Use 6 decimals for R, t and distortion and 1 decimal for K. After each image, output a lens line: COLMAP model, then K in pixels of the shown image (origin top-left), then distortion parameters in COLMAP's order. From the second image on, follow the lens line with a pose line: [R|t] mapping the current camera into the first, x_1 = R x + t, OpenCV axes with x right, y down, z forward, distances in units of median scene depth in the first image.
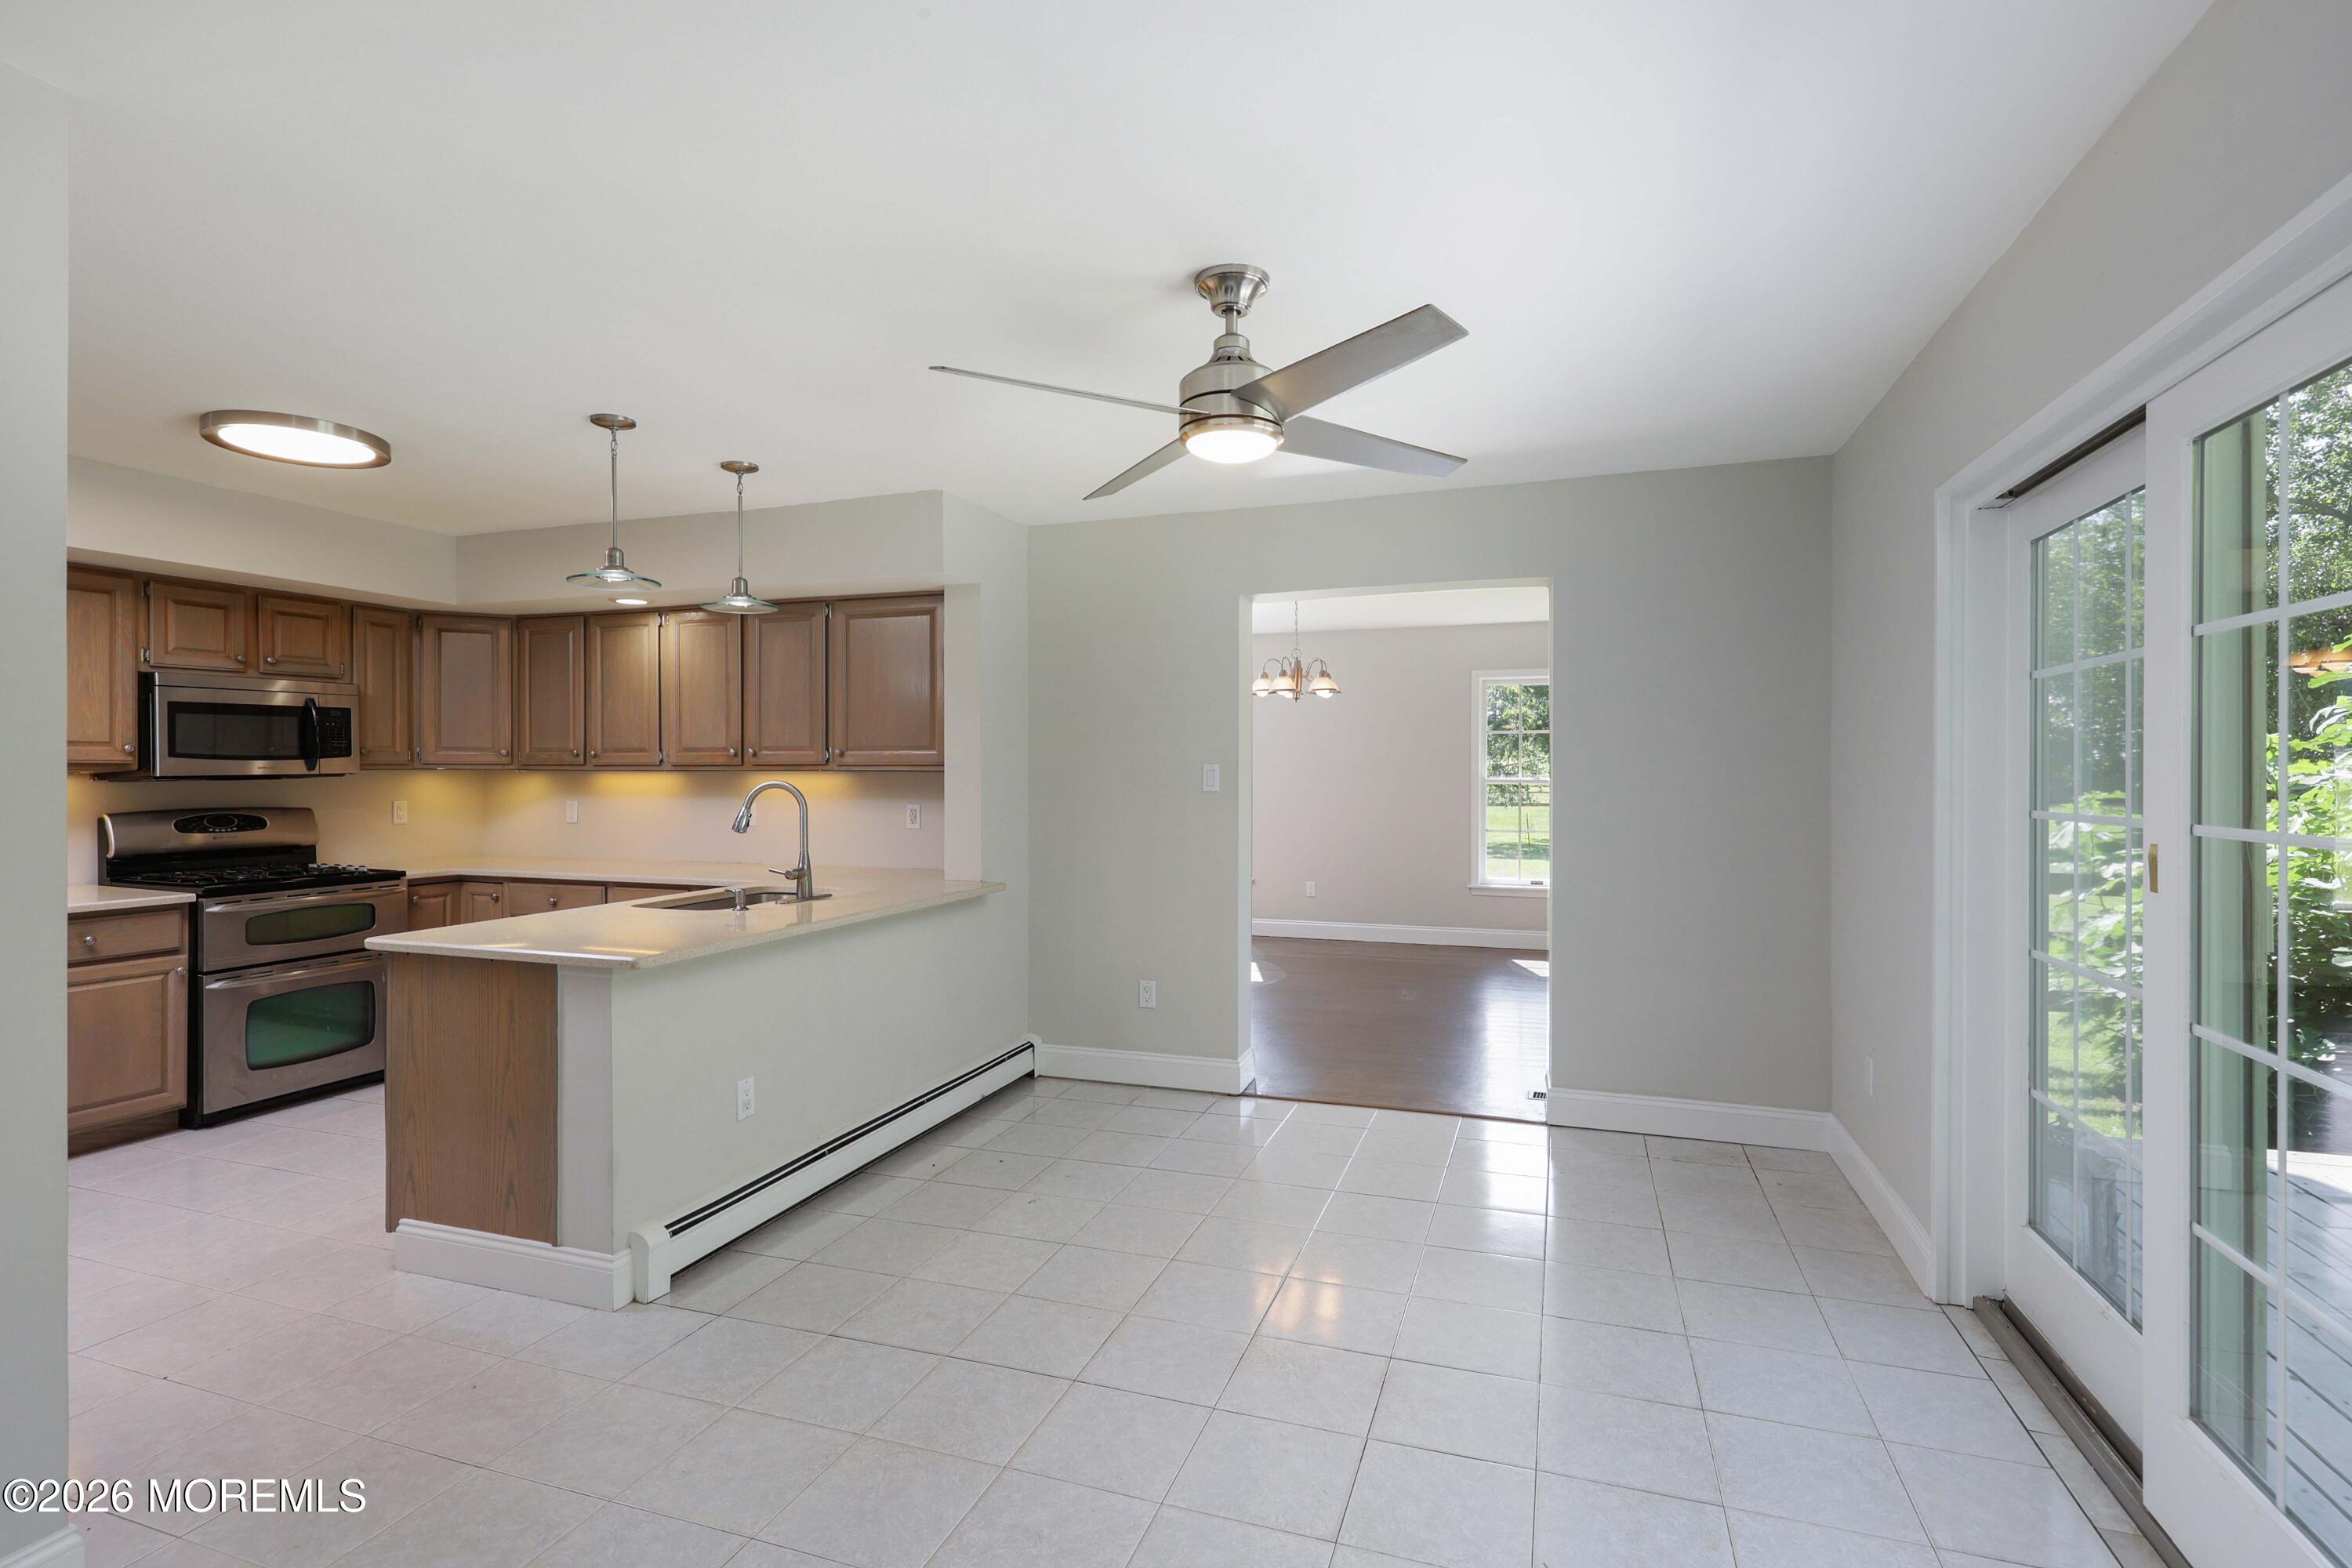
lens RADIAL K [[1167.8, 0, 1152.7], [0, 1167.8, 777.3], [0, 0, 1]] dist [0.010839, 0.001121]
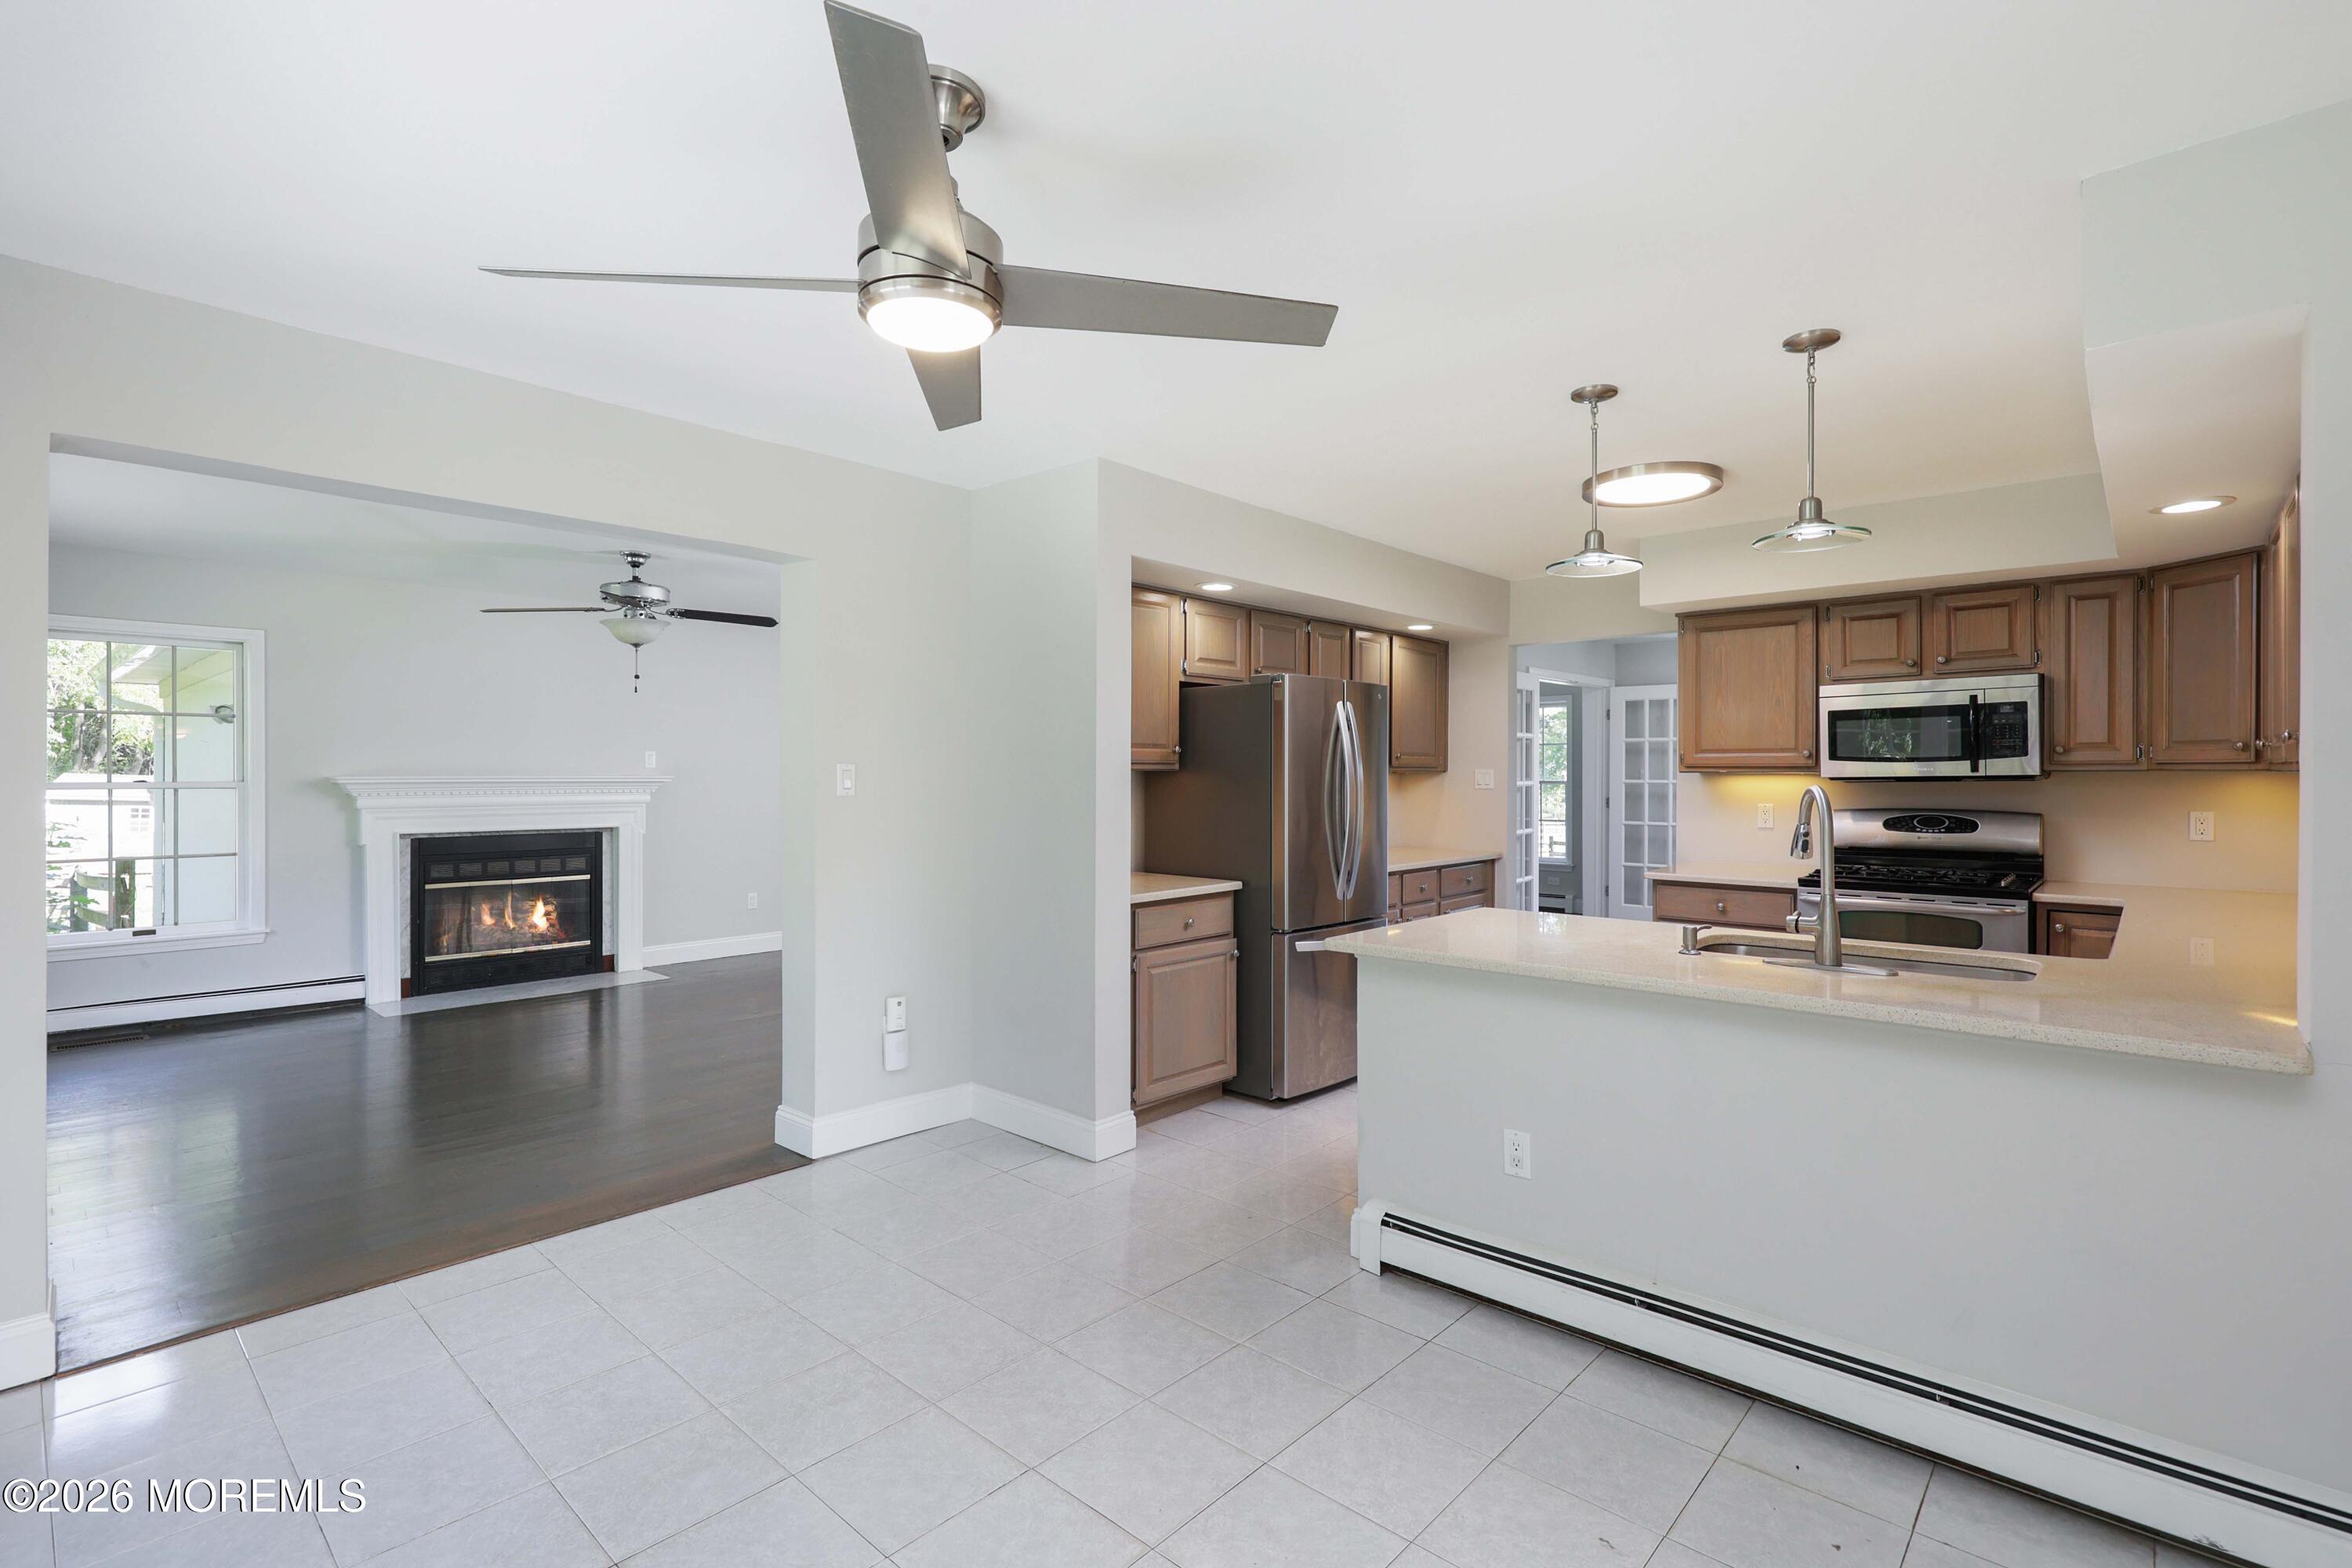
lens RADIAL K [[1104.6, 0, 1172.8], [0, 1104.6, 779.0], [0, 0, 1]] dist [0.005612, 0.000539]
pose [[-0.396161, 0.007061, -0.918154, 0.389421], [-0.006200, 0.999927, 0.010365, -0.006029], [0.918160, 0.009799, -0.396088, 0.852910]]
